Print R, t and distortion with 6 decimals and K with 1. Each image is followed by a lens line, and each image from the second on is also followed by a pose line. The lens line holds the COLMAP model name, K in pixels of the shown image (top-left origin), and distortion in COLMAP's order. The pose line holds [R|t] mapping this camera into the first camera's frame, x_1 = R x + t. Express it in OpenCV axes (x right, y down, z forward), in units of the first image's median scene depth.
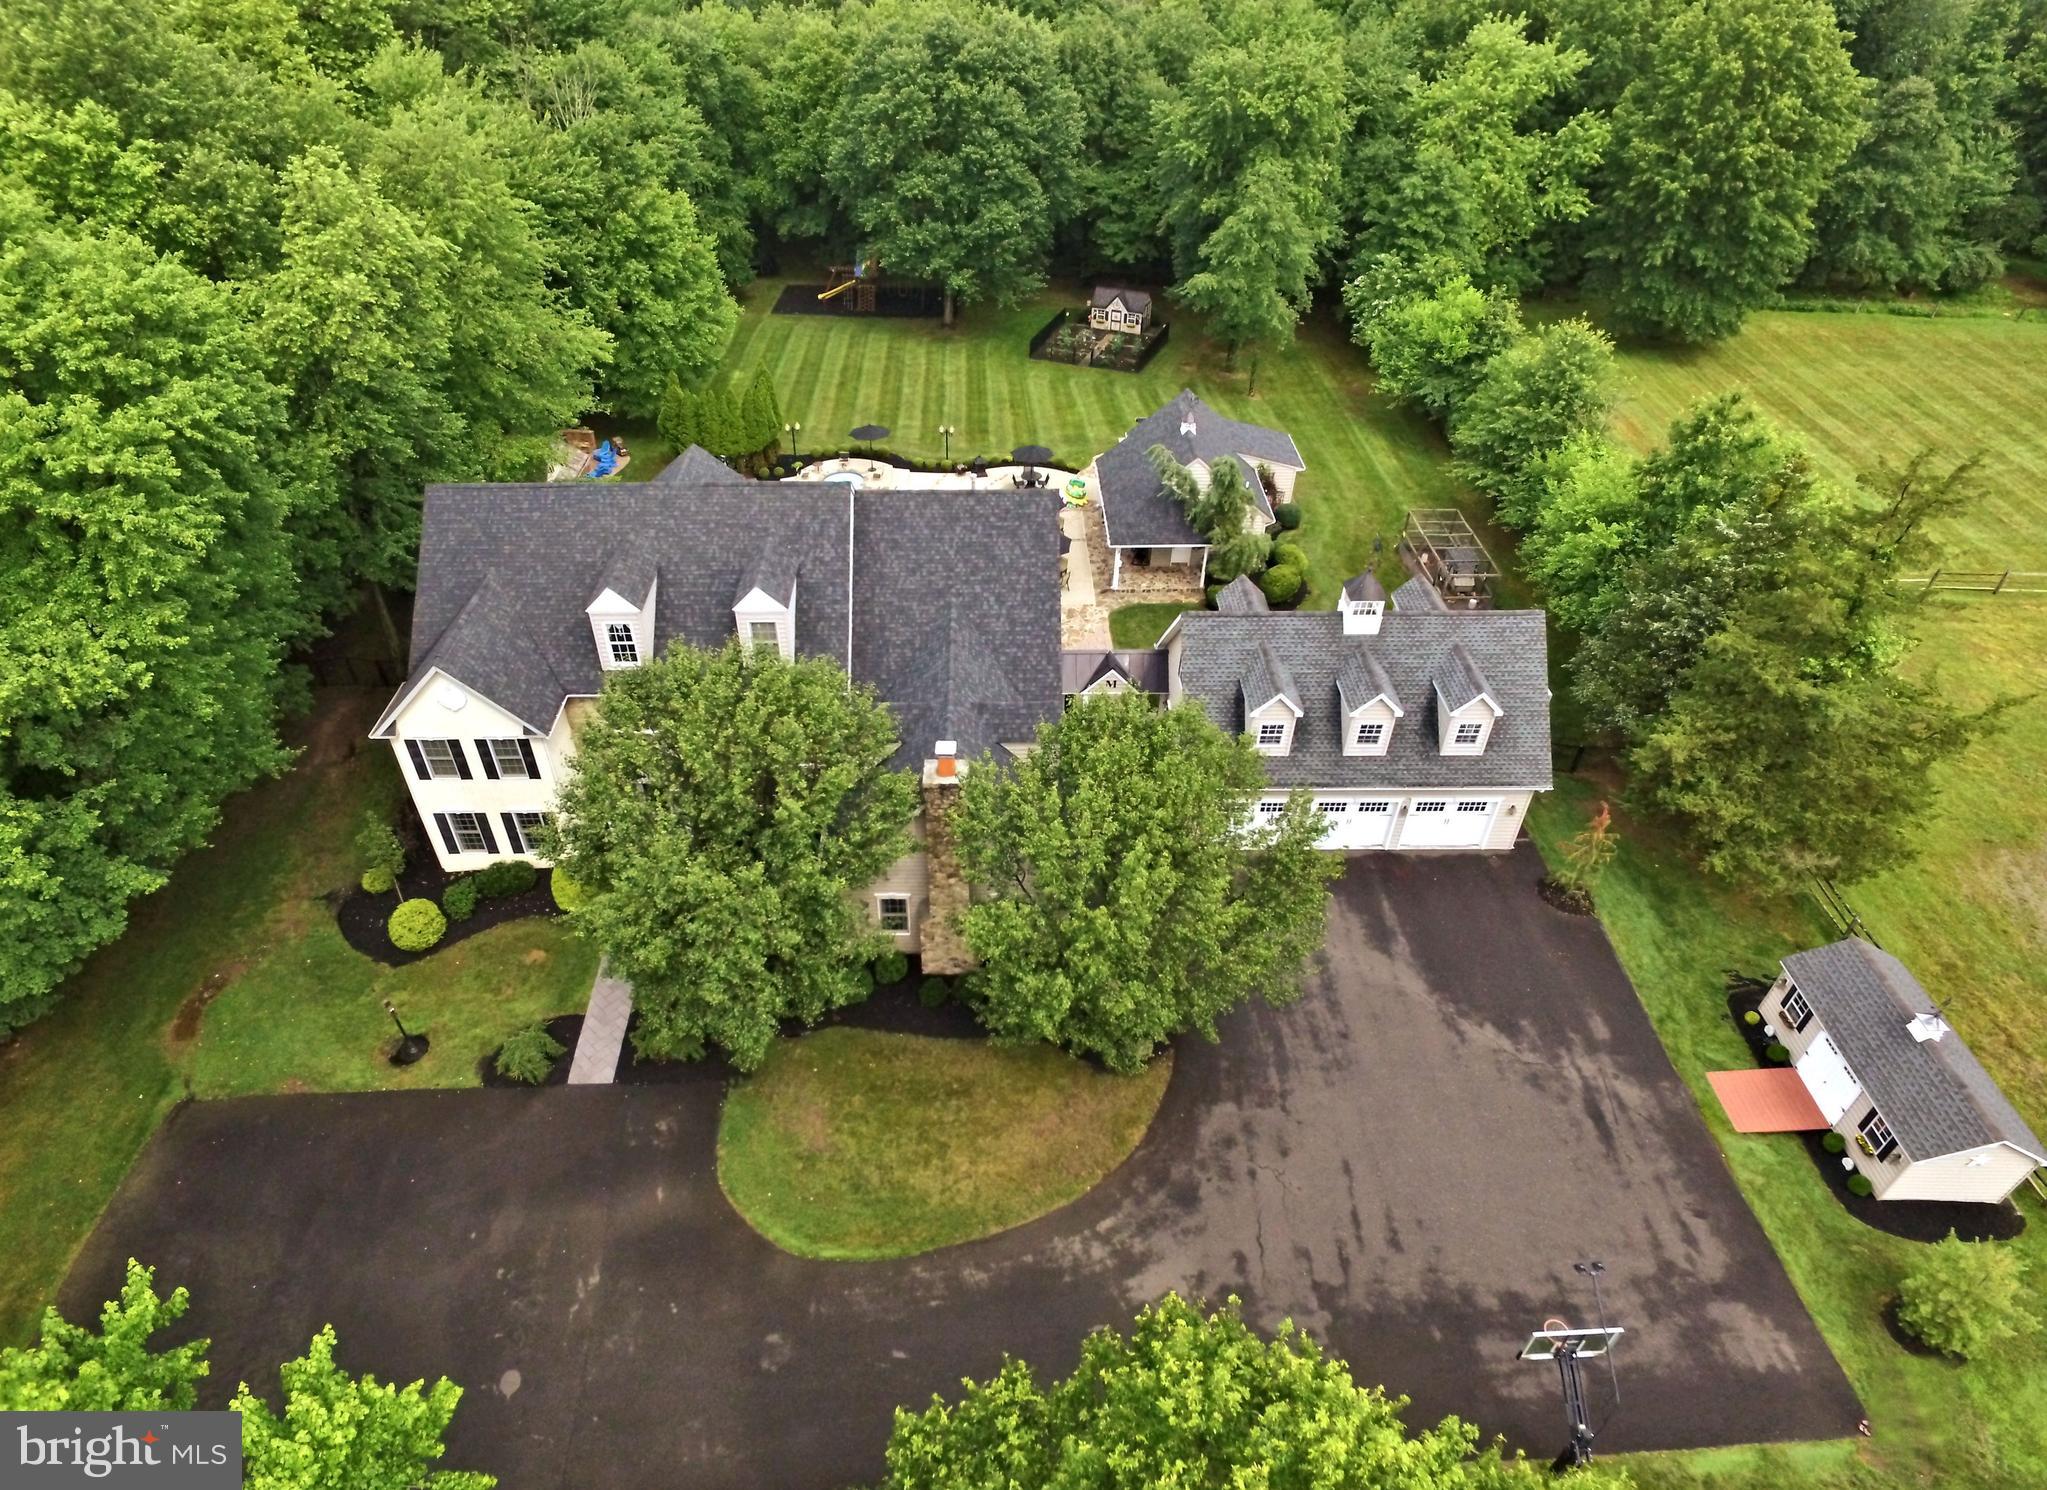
lens RADIAL K [[1223.9, 0, 946.3], [0, 1223.9, 715.9], [0, 0, 1]] dist [-0.005077, 0.001416]
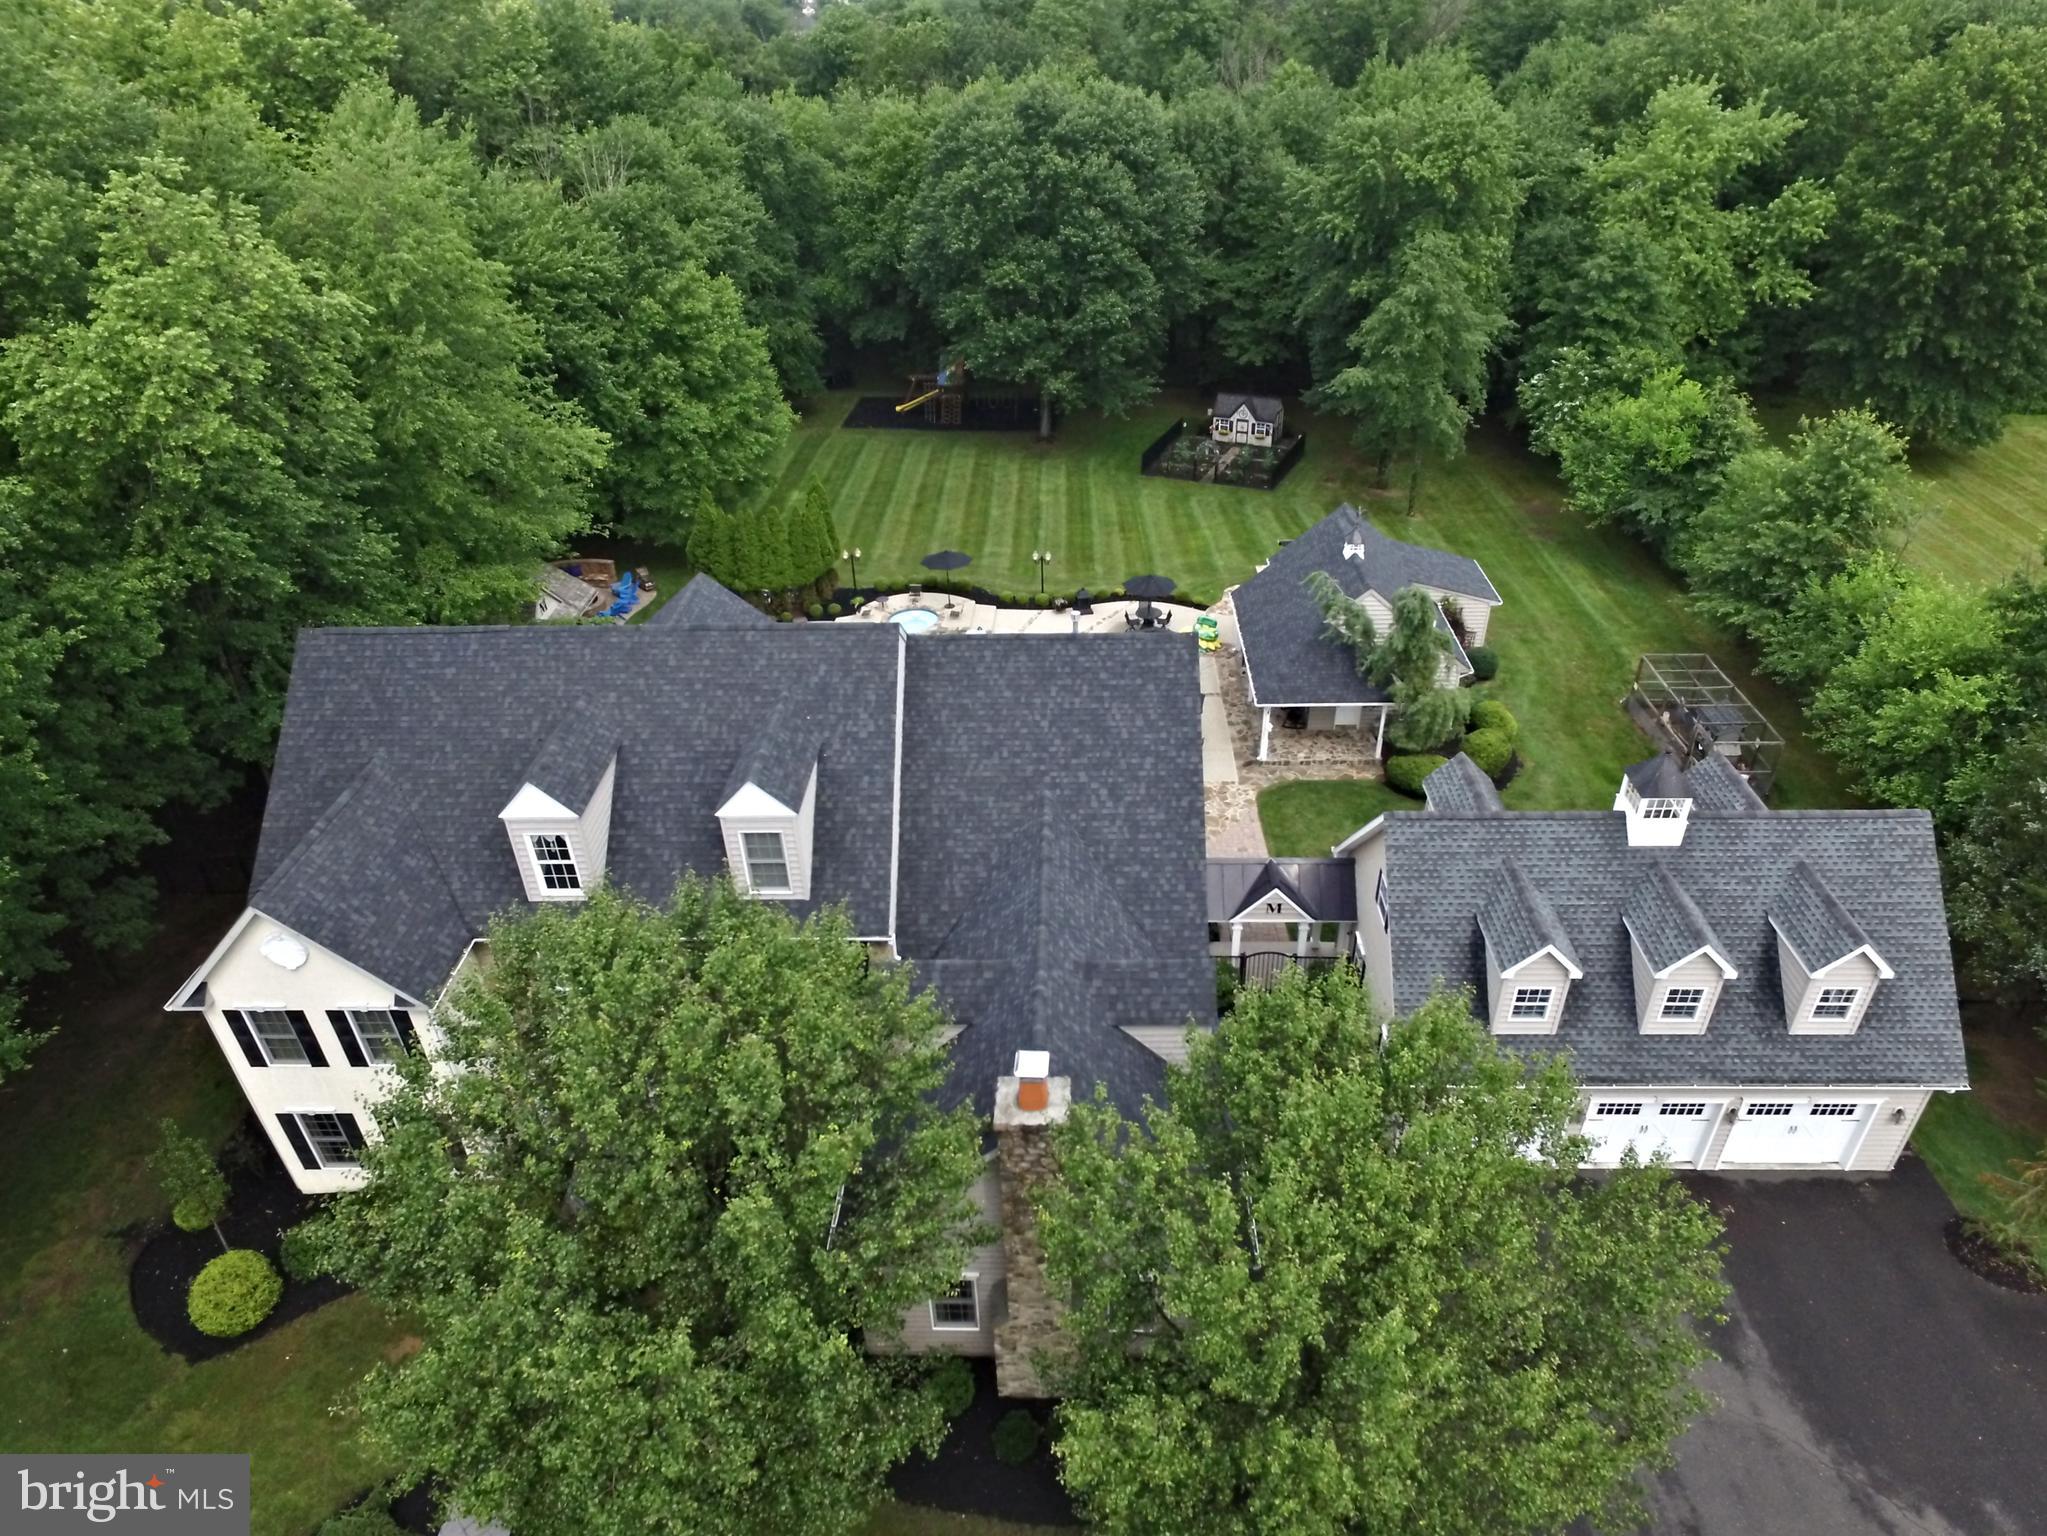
lens RADIAL K [[1194.3, 0, 1041.0], [0, 1194.3, 775.9], [0, 0, 1]] dist [-0.000598, 0.001213]
pose [[0.999971, -0.002764, -0.007121, 0.004765], [0.002357, 0.998395, -0.056592, -0.044747], [0.007266, 0.056573, 0.998372, 0.221209]]
